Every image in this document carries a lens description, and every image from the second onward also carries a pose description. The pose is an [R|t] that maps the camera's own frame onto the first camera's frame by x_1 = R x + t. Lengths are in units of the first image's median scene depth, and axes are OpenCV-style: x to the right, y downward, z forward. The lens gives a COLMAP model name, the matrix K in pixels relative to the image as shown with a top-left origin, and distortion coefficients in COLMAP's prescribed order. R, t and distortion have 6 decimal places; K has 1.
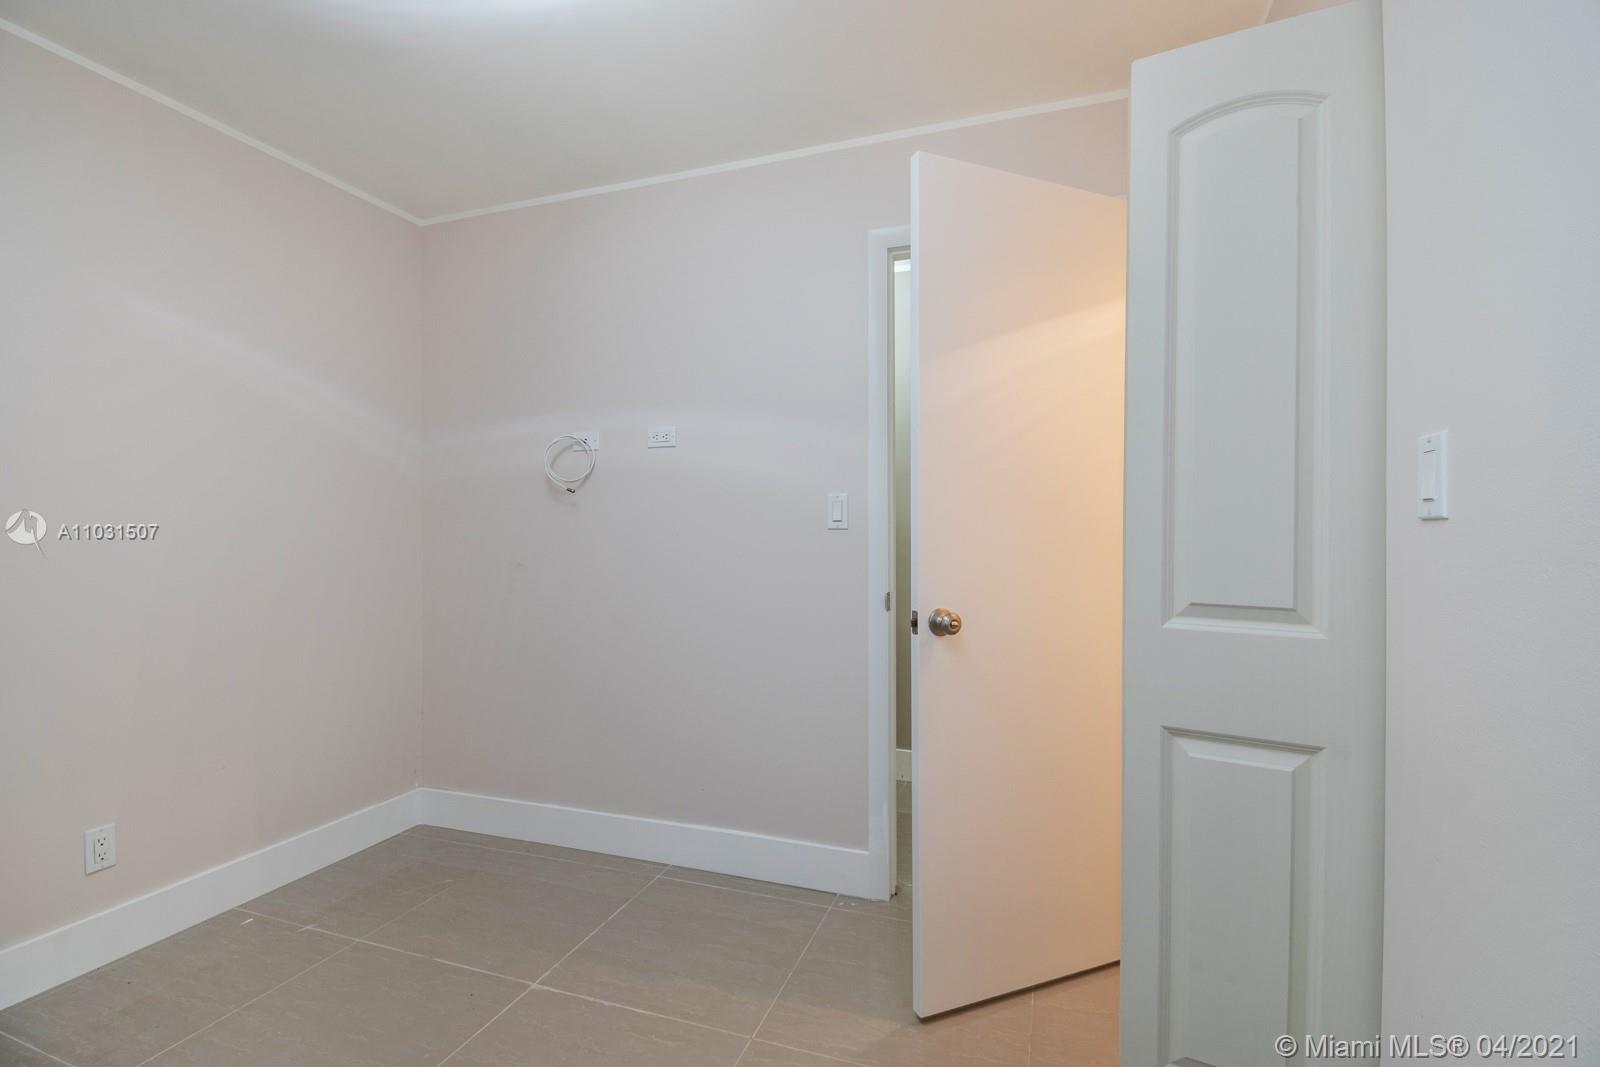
lens RADIAL K [[742.8, 0, 799.5], [0, 742.8, 529.7], [0, 0, 1]] dist [0.043896, -0.035242]
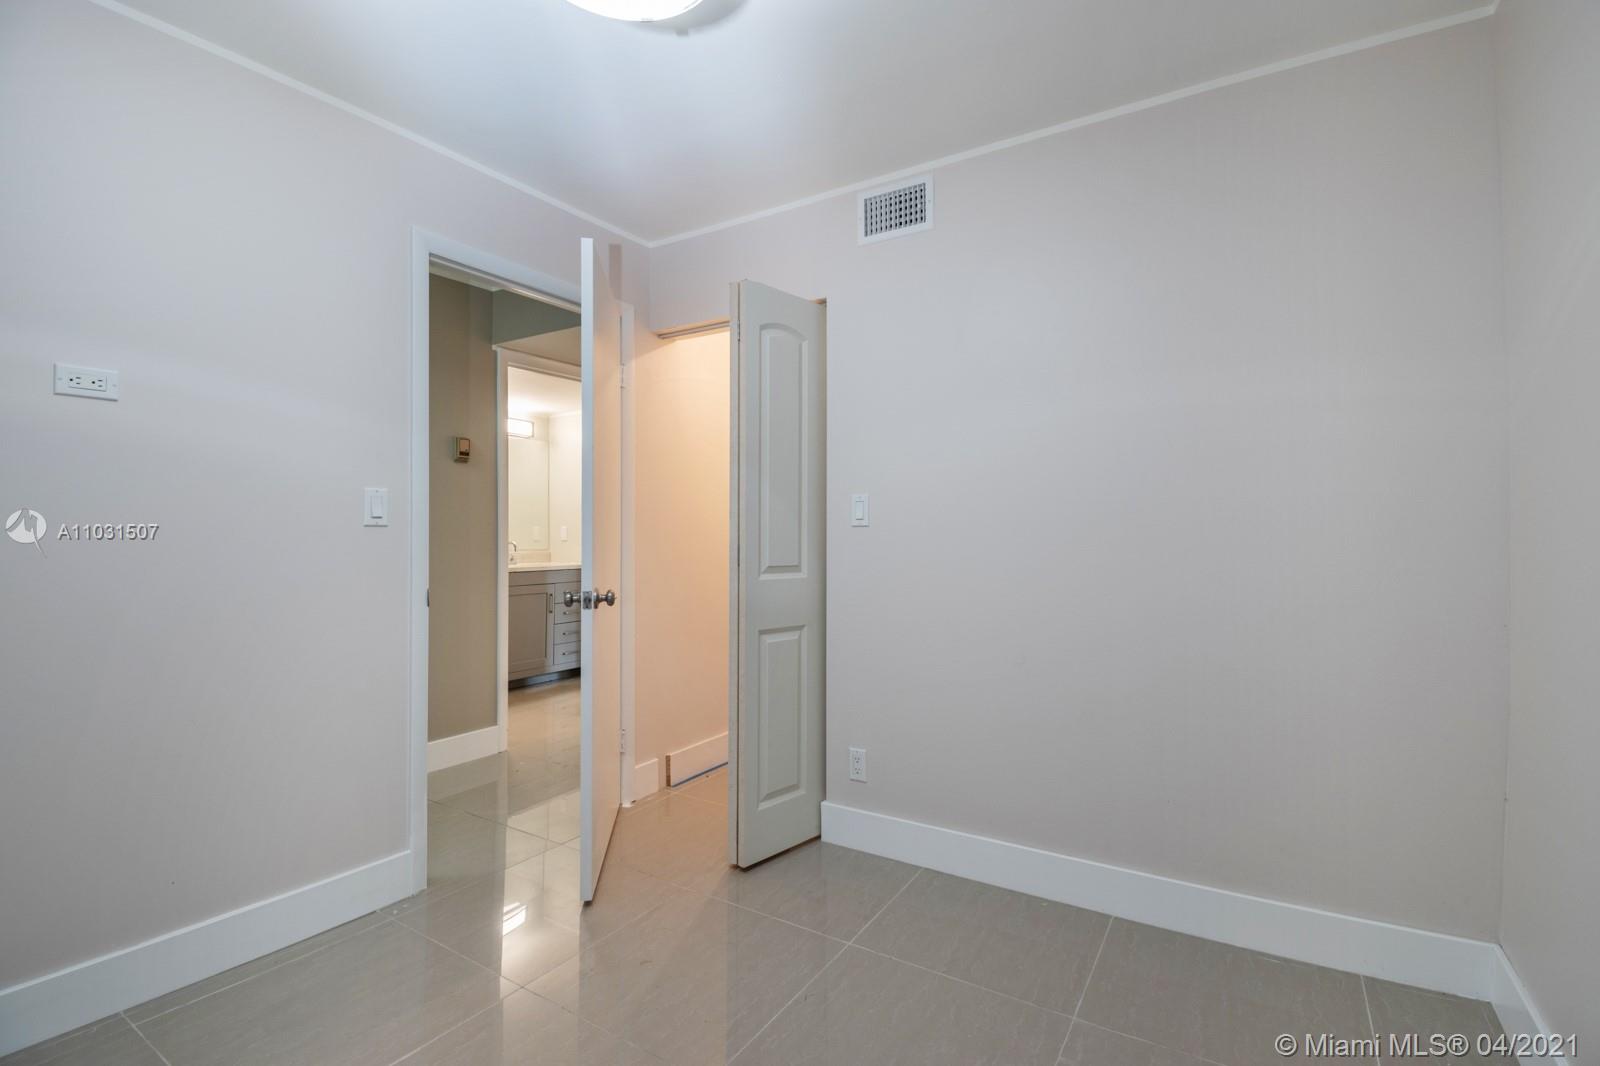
lens RADIAL K [[742.8, 0, 799.5], [0, 742.8, 529.2], [0, 0, 1]] dist [0.043896, -0.035242]
pose [[0.213389, 0.016071, 0.976835, -1.387518], [-0.002845, 0.999871, -0.015828, 0.030491], [-0.976963, 0.000598, 0.213407, 0.489239]]
